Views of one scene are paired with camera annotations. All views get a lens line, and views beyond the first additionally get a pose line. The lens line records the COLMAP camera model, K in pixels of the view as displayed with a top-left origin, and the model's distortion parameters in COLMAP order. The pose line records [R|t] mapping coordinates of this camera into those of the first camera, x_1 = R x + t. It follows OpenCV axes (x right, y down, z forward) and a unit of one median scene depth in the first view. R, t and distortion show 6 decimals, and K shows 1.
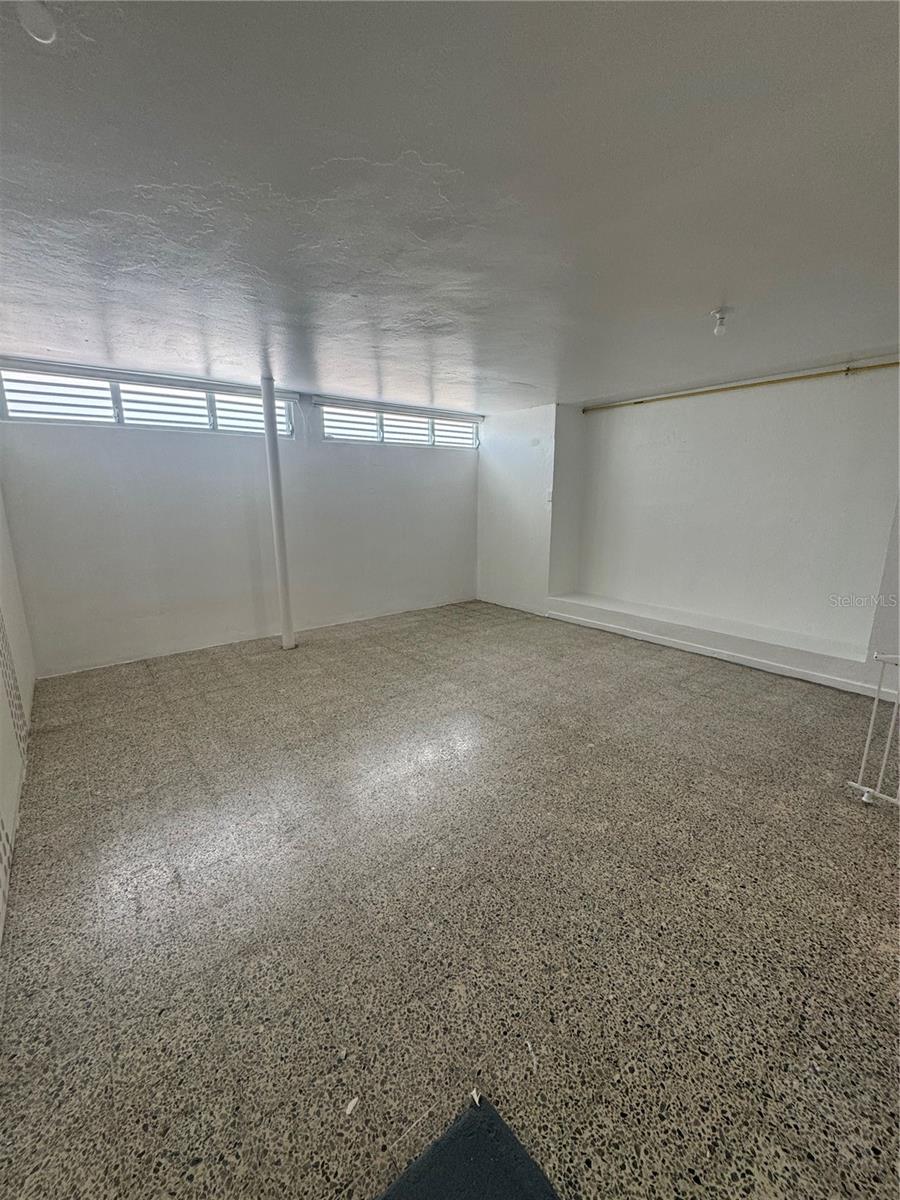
lens RADIAL K [[478.4, 0, 449.6], [0, 478.4, 599.4], [0, 0, 1]] dist [-0.000922, 0.000413]
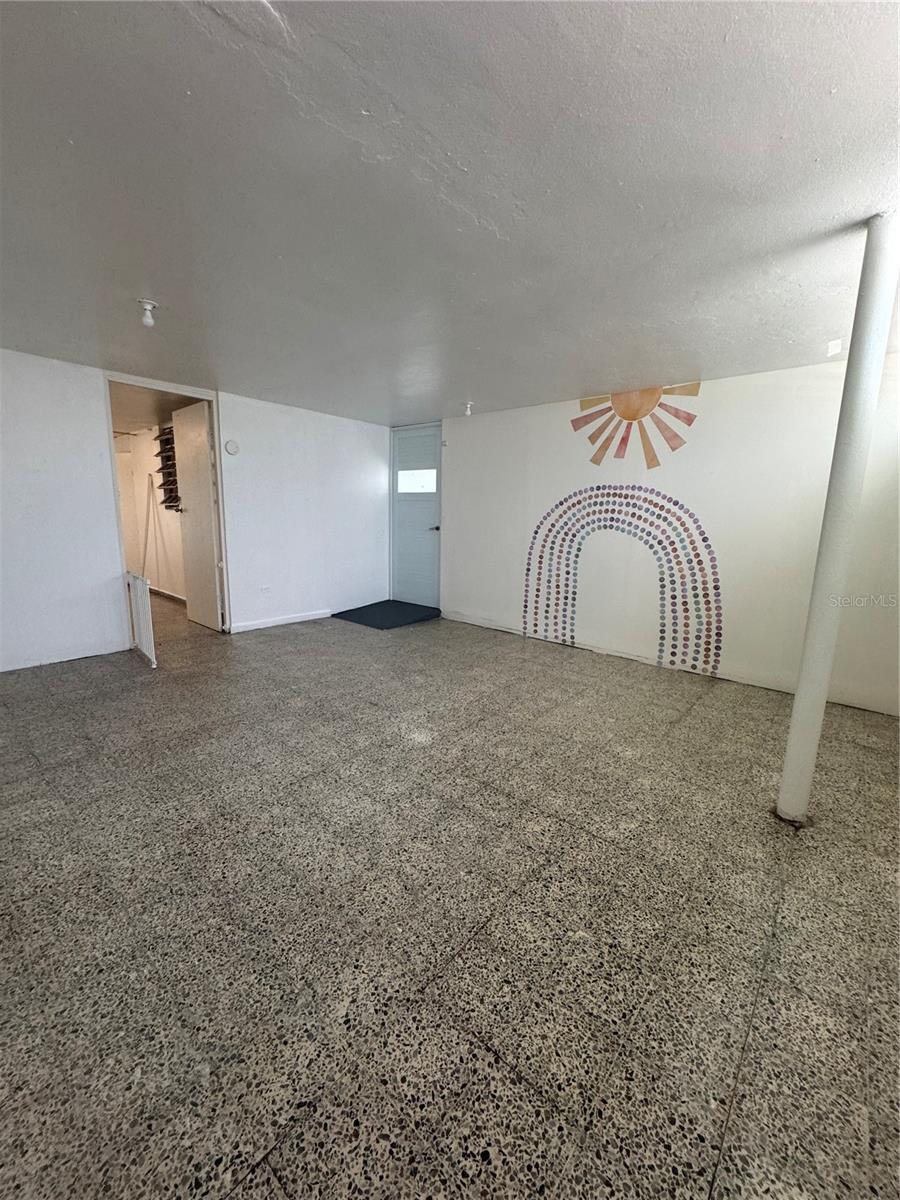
lens RADIAL K [[478.4, 0, 450.3], [0, 478.4, 598.9], [0, 0, 1]] dist [-0.000922, 0.000413]
pose [[-0.981496, 0.012461, -0.191079, 0.099479], [-0.062644, 0.922073, 0.381911, -0.324541], [0.180948, 0.386814, -0.904230, 1.646257]]
